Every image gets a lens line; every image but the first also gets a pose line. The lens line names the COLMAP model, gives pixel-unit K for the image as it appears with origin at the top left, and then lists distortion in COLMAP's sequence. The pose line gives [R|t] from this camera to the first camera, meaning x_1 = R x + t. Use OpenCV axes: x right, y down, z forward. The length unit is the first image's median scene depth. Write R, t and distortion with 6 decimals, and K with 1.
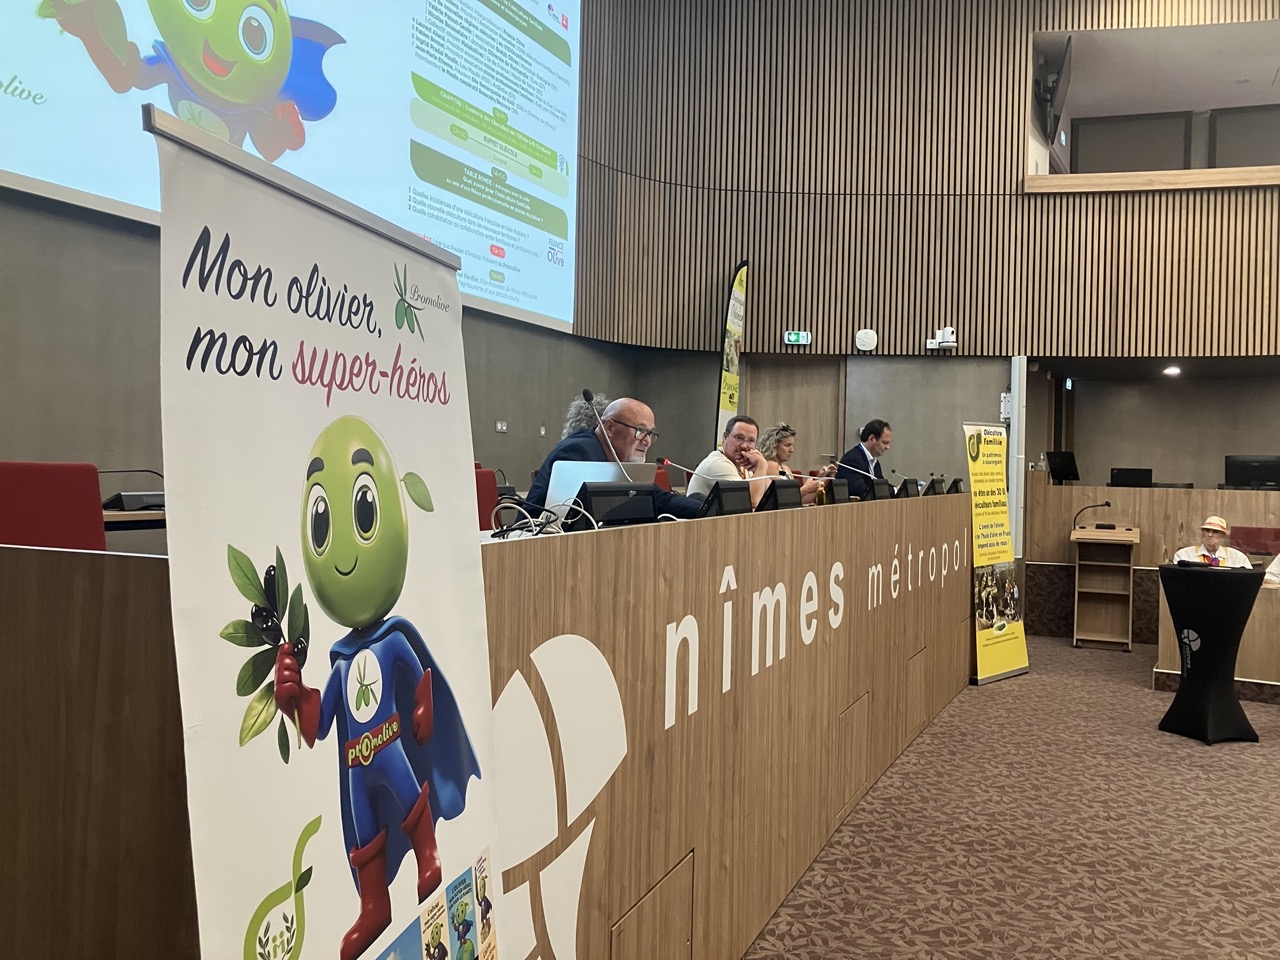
lens RADIAL K [[1042.6, 0, 634.6], [0, 1042.6, 474.3], [0, 0, 1]] dist [0.049367, -0.061772]
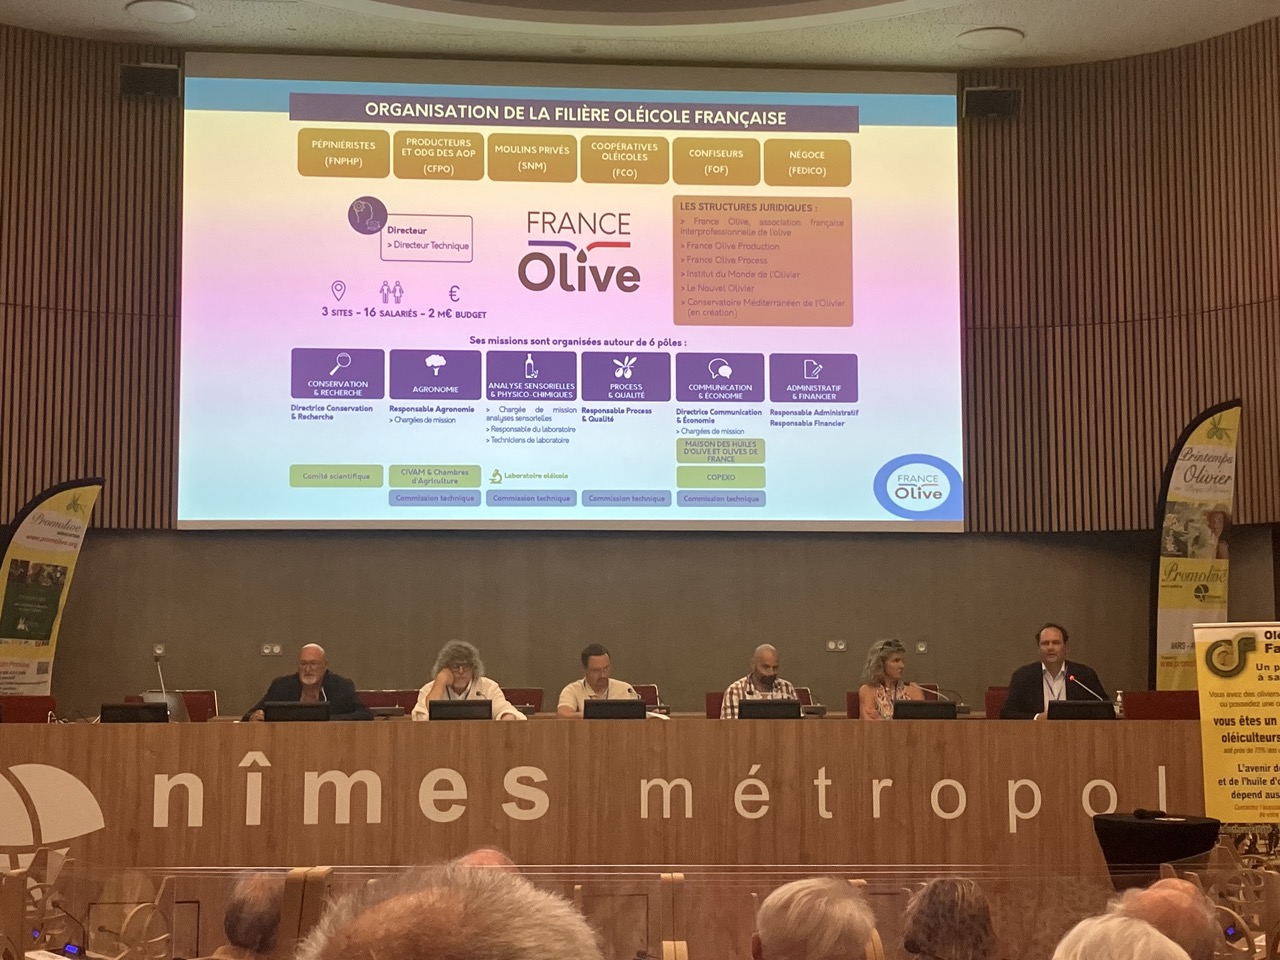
lens RADIAL K [[1887.6, 0, 622.5], [0, 1887.6, 465.6], [0, 0, 1]] dist [0.051634, 0.000000]
pose [[0.513716, -0.110756, -0.850781, 4.969707], [0.004755, 0.991985, -0.126267, 0.027729], [0.857947, 0.060820, 0.510126, -0.171919]]
